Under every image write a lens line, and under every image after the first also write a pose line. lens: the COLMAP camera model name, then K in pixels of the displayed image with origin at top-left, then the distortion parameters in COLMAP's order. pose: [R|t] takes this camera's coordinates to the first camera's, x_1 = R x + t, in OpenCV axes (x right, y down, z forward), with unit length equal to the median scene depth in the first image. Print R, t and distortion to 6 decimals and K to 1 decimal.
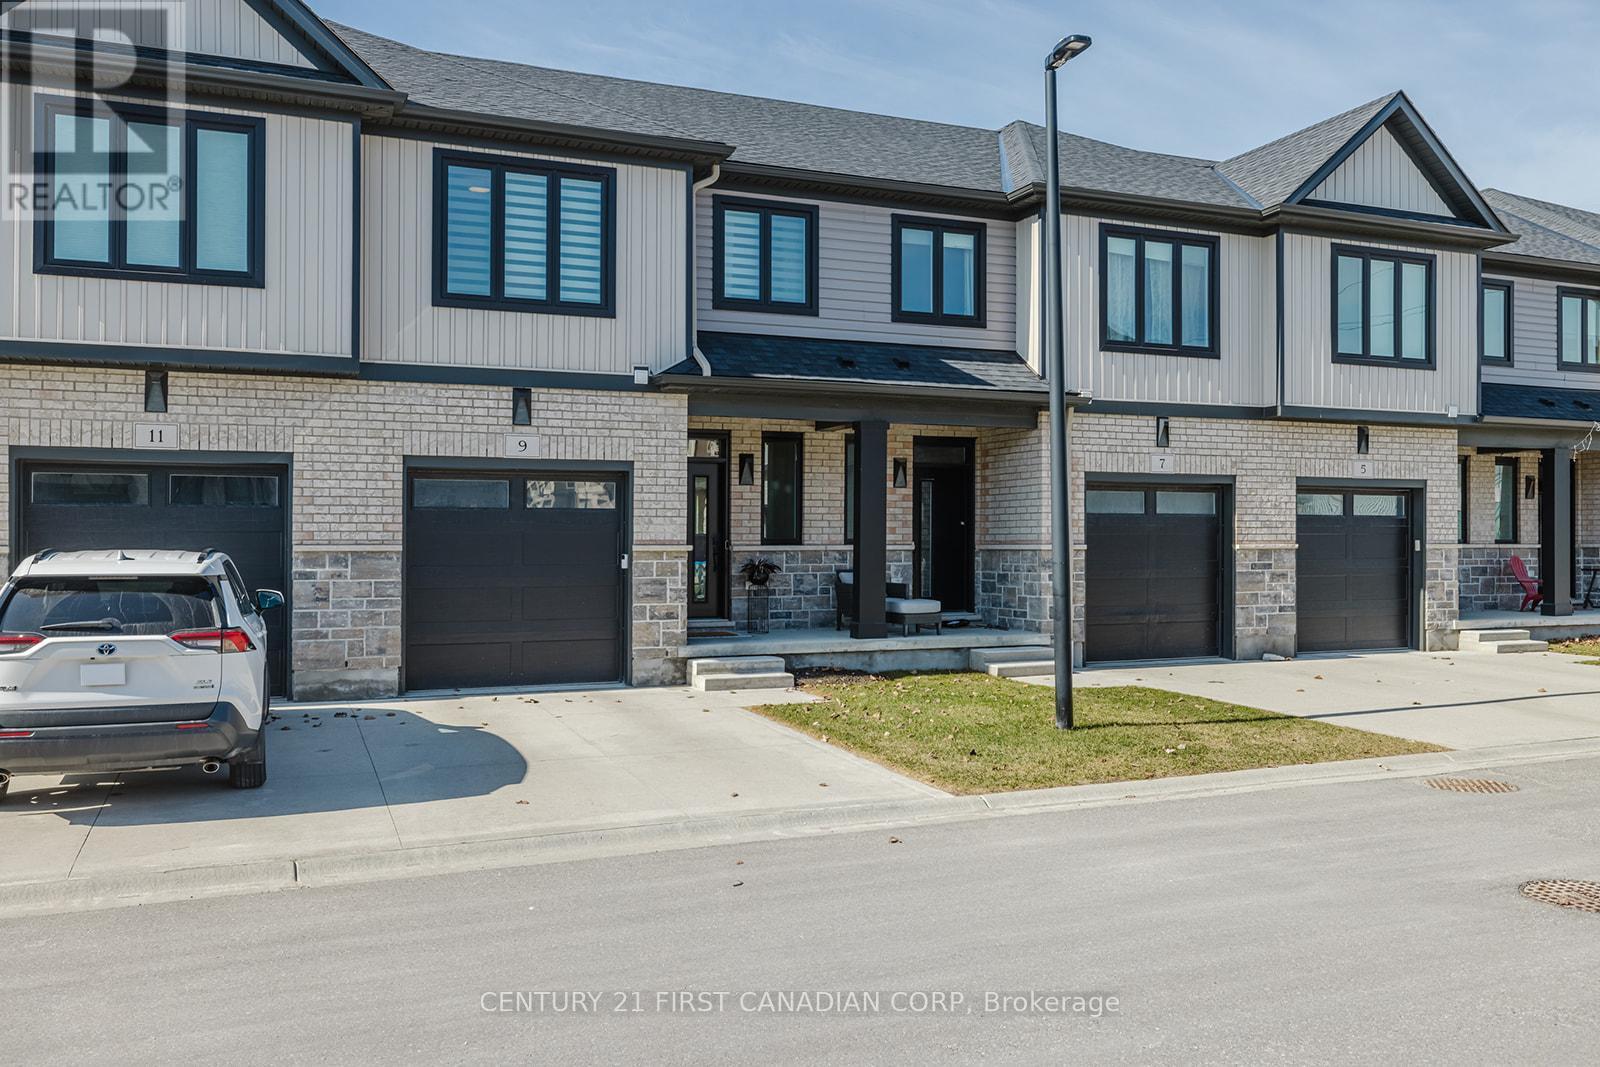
lens RADIAL K [[769.2, 0, 725.6], [0, 769.2, 535.5], [0, 0, 1]] dist [0.000825, -0.000209]
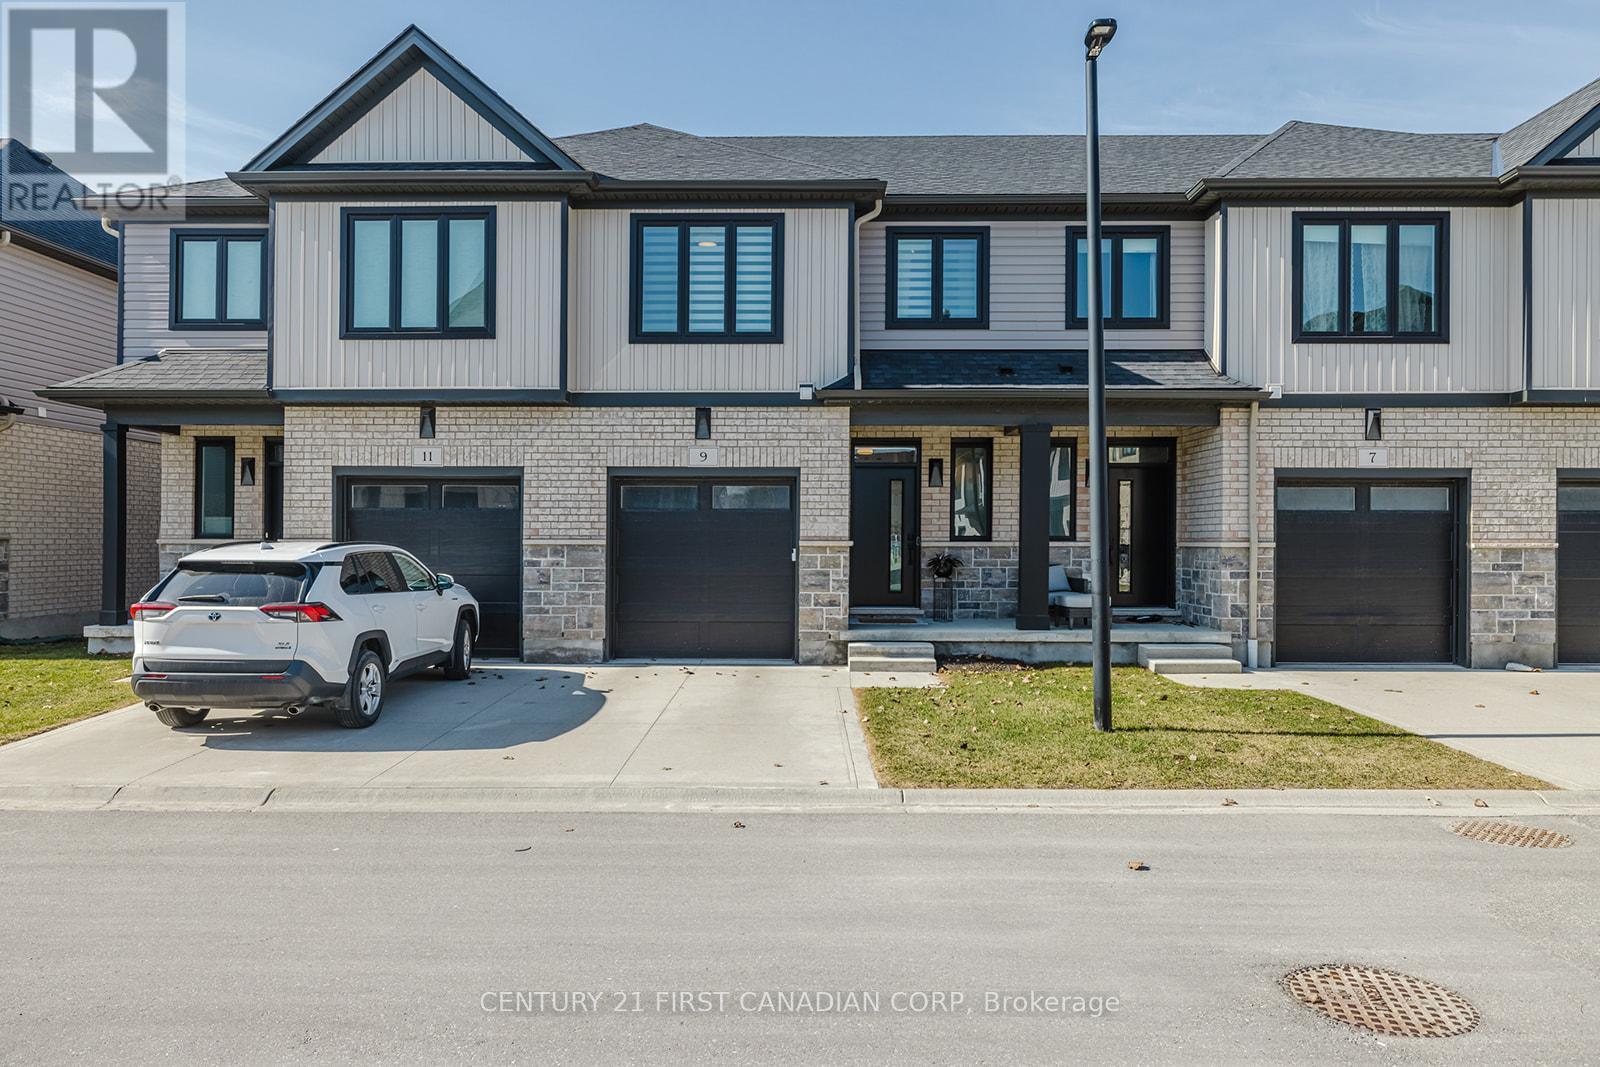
lens RADIAL K [[669.2, 0, 795.9], [0, 669.2, 533.0], [0, 0, 1]] dist [-0.000040, 0.000077]
pose [[0.969011, 0.001644, -0.247013, 0.116327], [-0.001522, 0.999999, 0.000684, 0.000316], [0.247013, -0.000287, 0.969012, 0.032566]]
